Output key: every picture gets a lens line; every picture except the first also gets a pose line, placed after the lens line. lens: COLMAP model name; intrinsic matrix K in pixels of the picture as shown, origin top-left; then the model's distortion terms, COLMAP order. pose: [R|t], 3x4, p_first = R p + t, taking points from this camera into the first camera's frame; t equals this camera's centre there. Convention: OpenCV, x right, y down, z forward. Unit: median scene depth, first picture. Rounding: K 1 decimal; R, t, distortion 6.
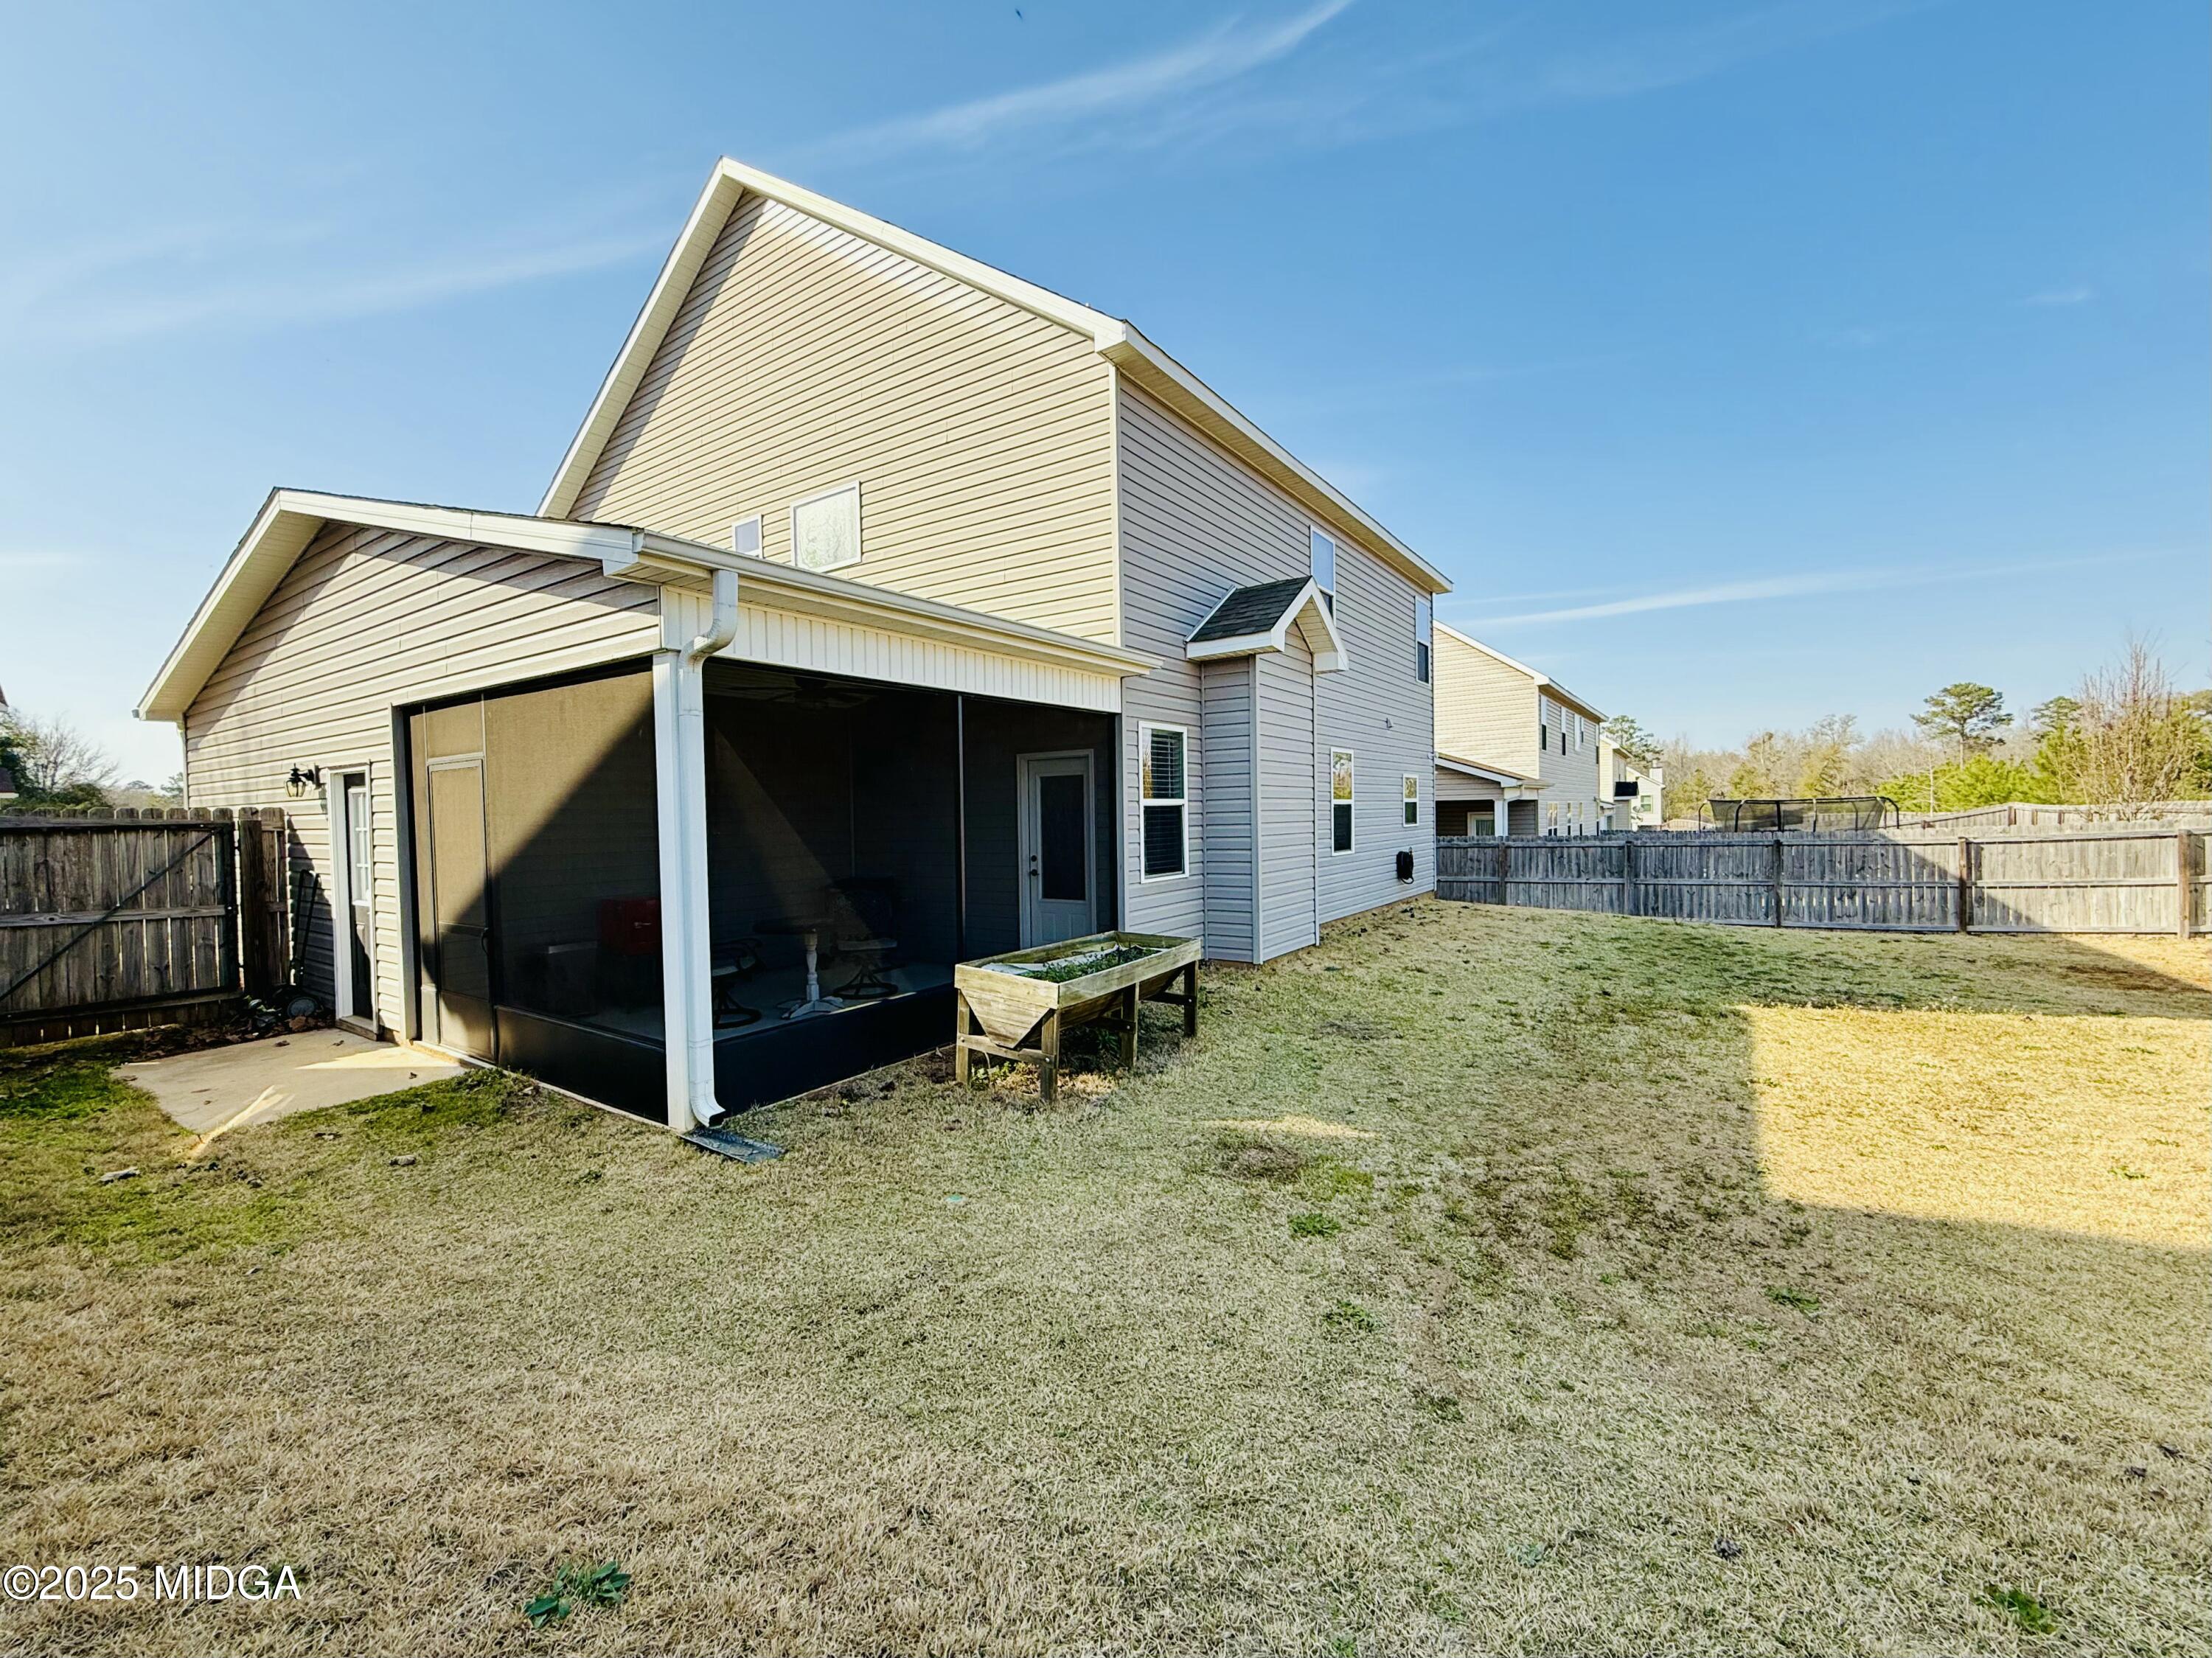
lens RADIAL K [[883.1, 0, 1105.7], [0, 883.1, 833.1], [0, 0, 1]] dist [0.003401, -0.000381]
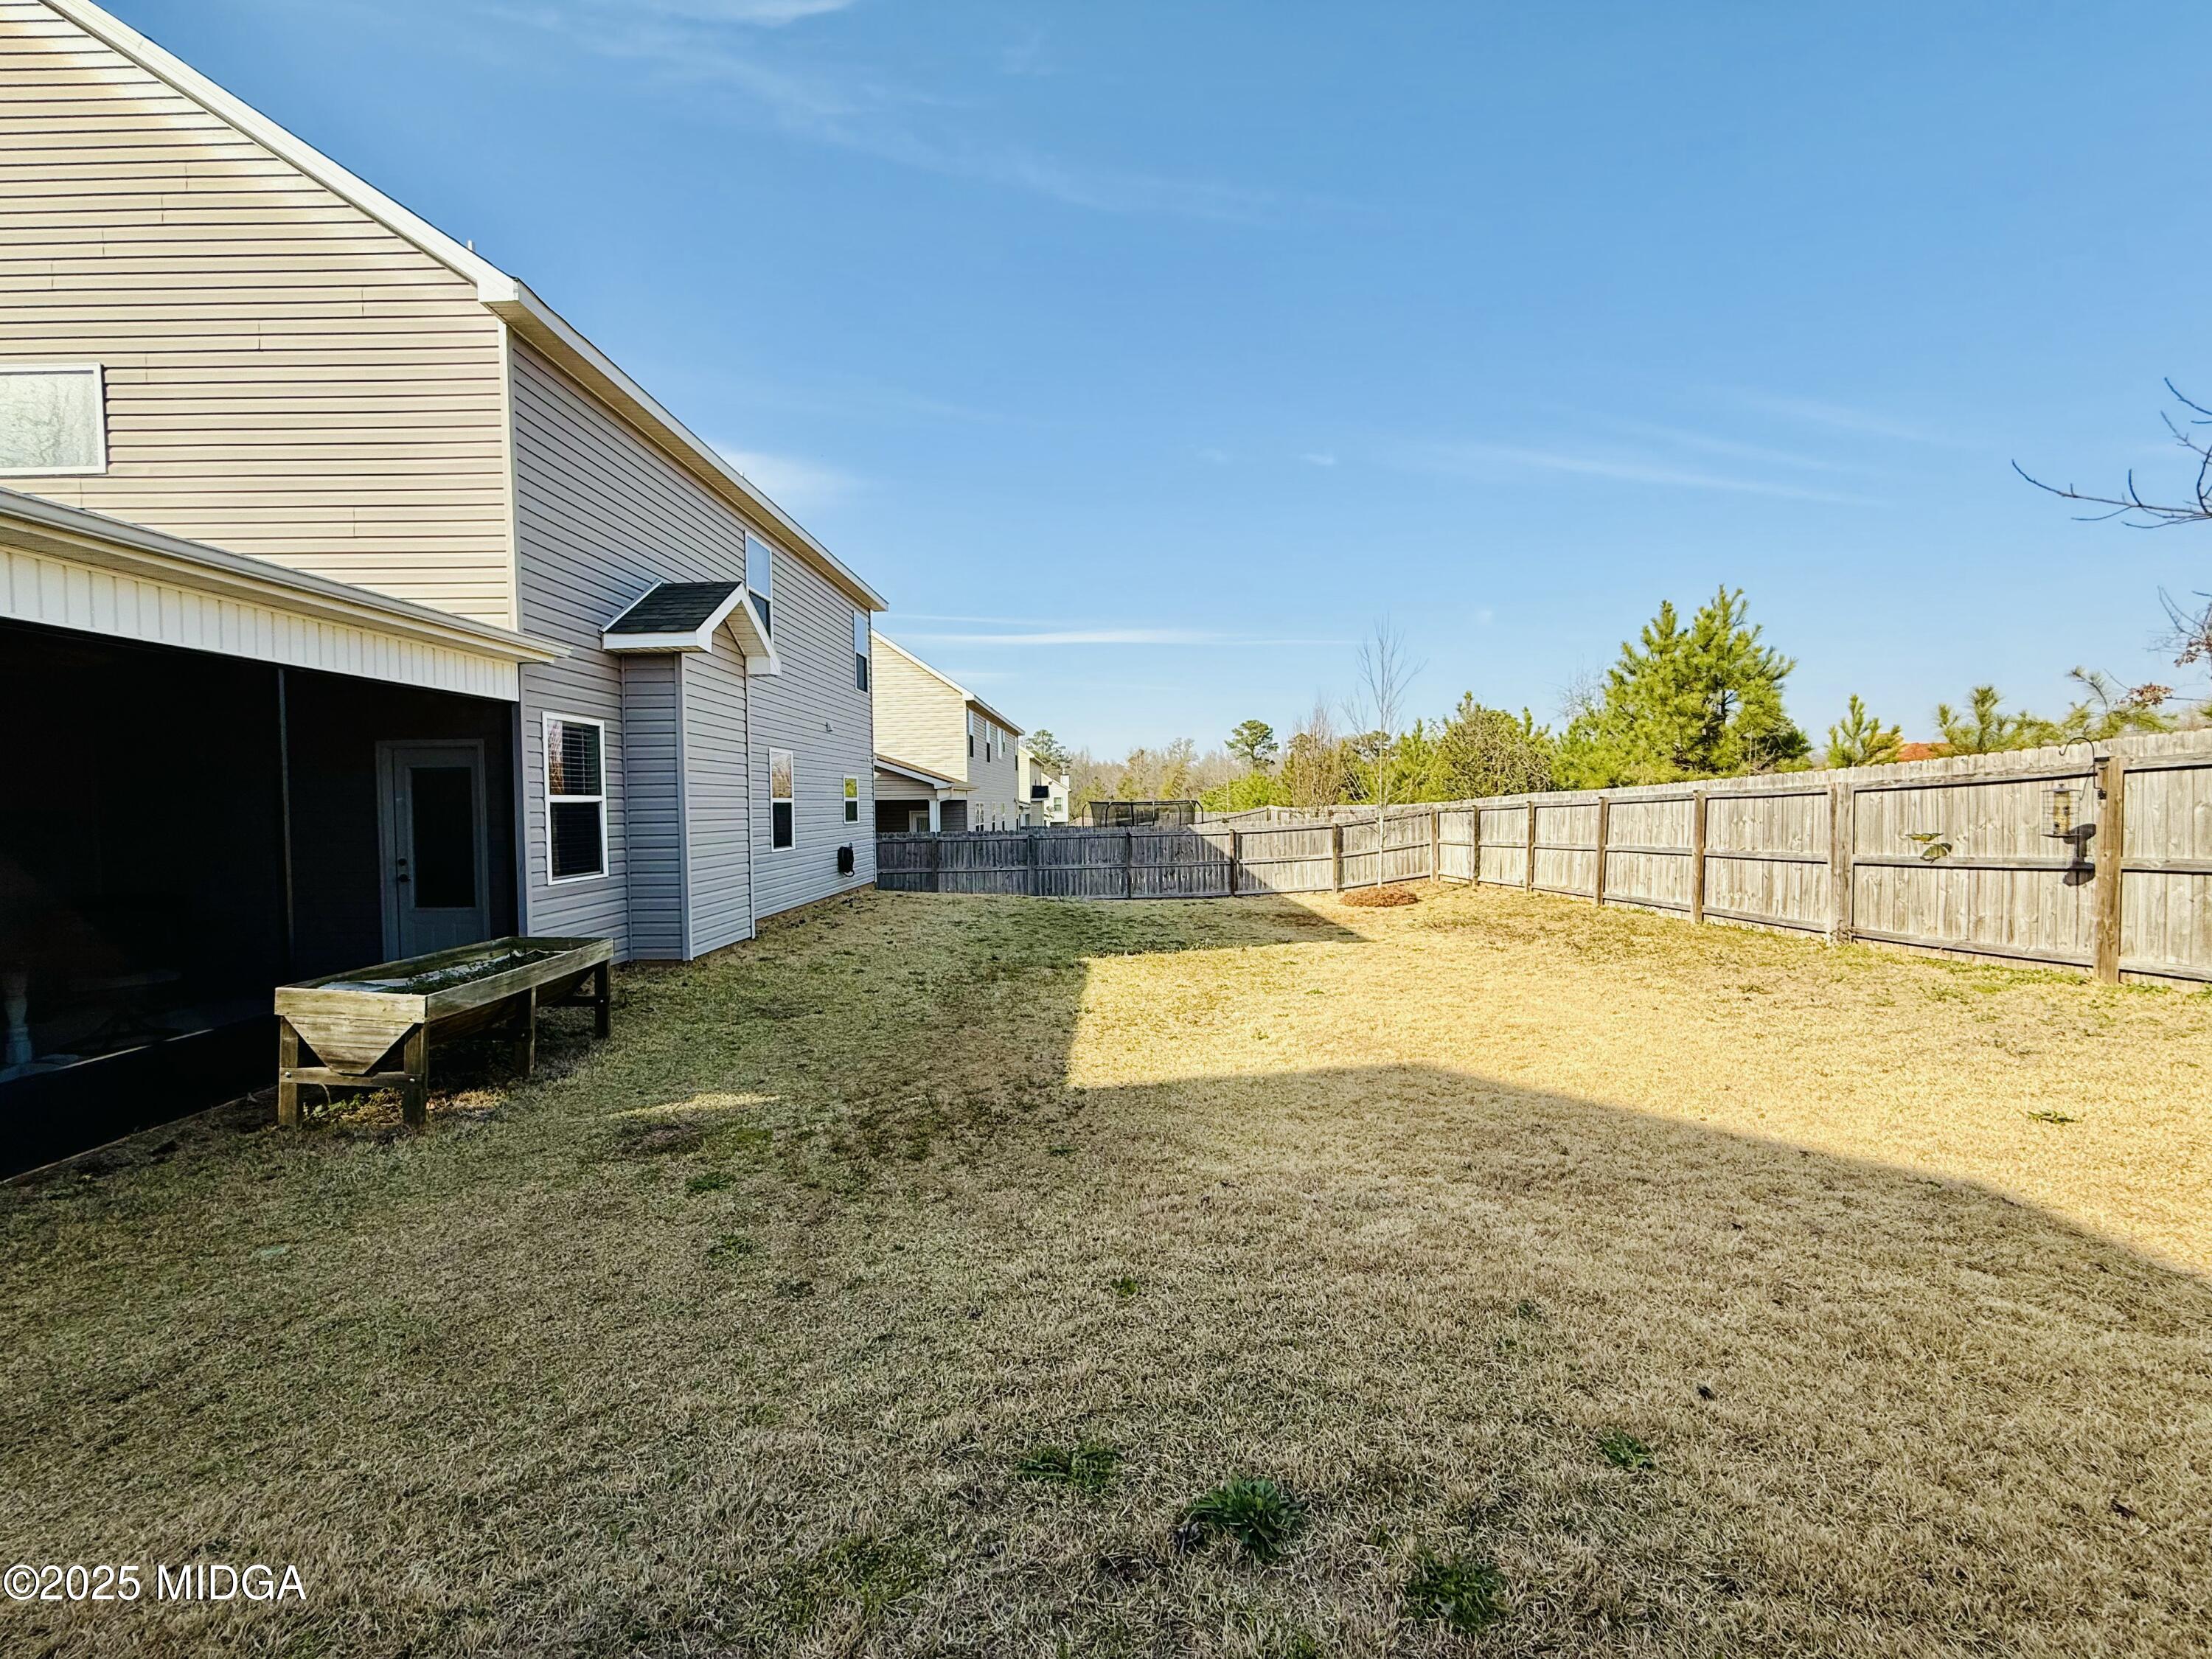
lens RADIAL K [[883.2, 0, 1106.6], [0, 883.2, 834.5], [0, 0, 1]] dist [0.003401, -0.000381]
pose [[0.840739, -0.011014, 0.541329, 0.039666], [0.009225, 0.999939, 0.006017, 0.003638], [-0.541363, -0.000065, 0.840789, -0.138693]]
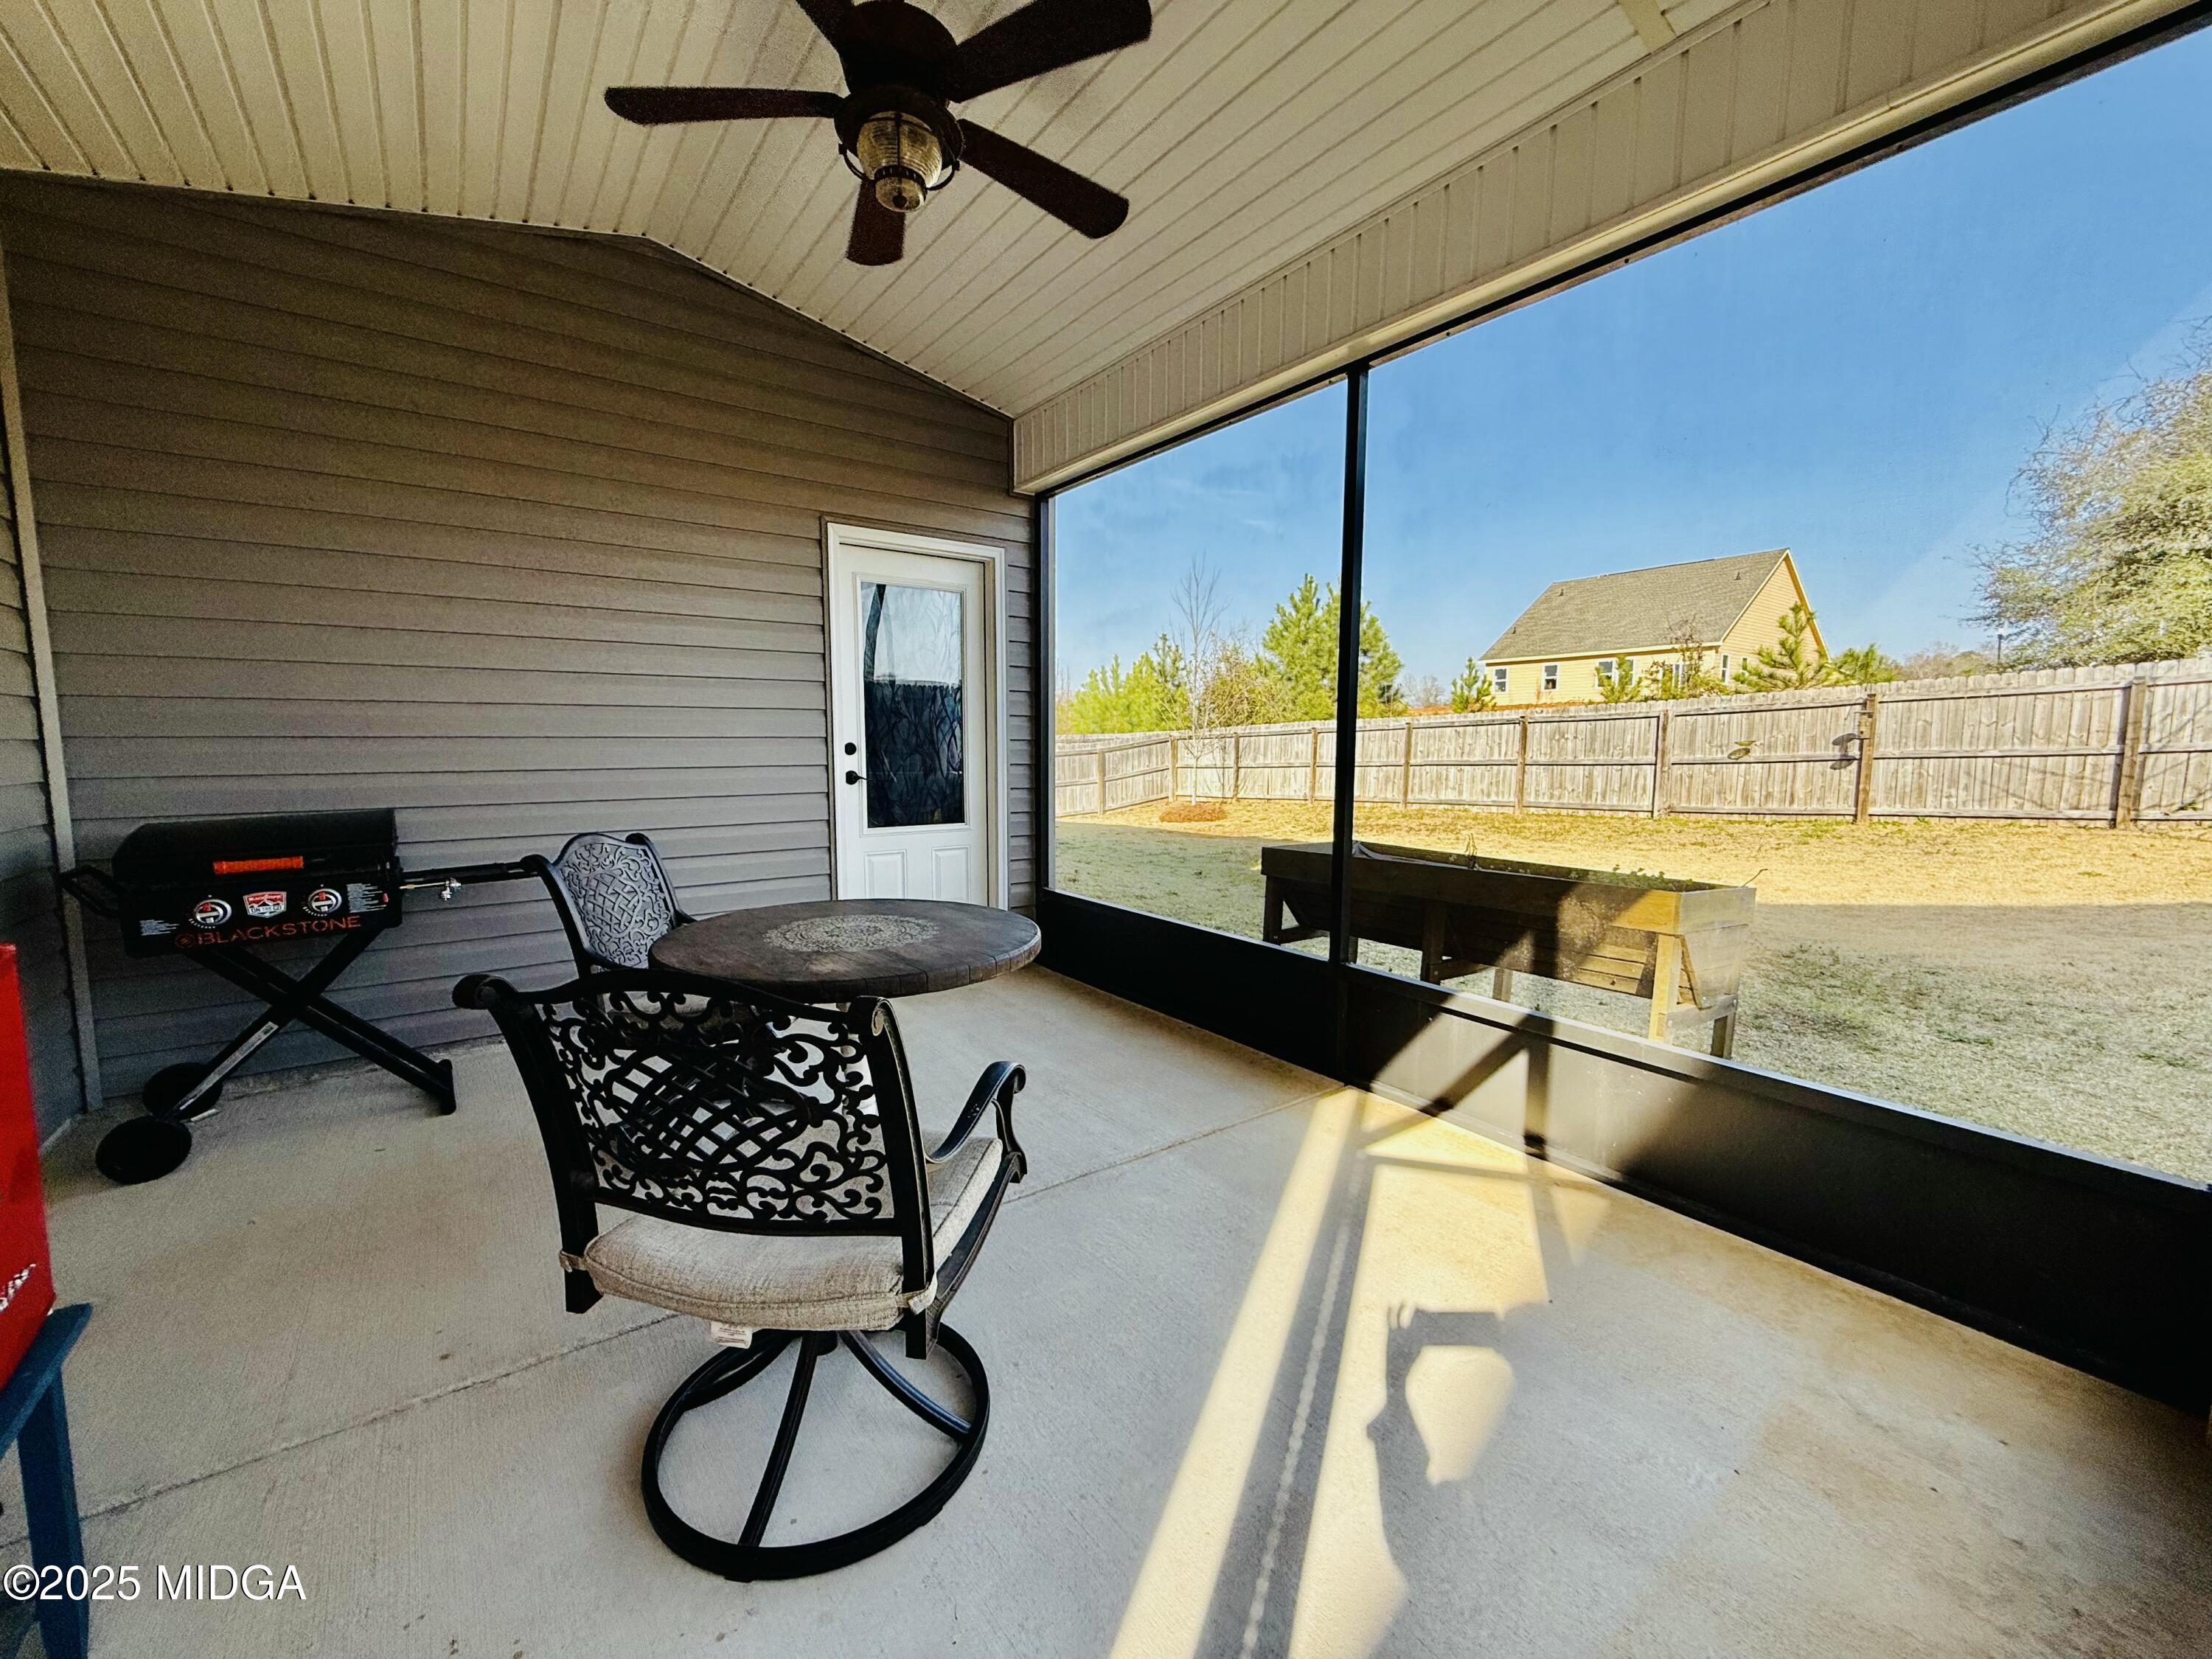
lens RADIAL K [[883.2, 0, 1094.3], [0, 883.2, 829.4], [0, 0, 1]] dist [0.003401, -0.000381]
pose [[0.357710, -0.073340, 0.930949, -0.465119], [0.014347, 0.997225, 0.073048, 0.035721], [-0.933723, -0.012774, 0.357769, 0.592783]]
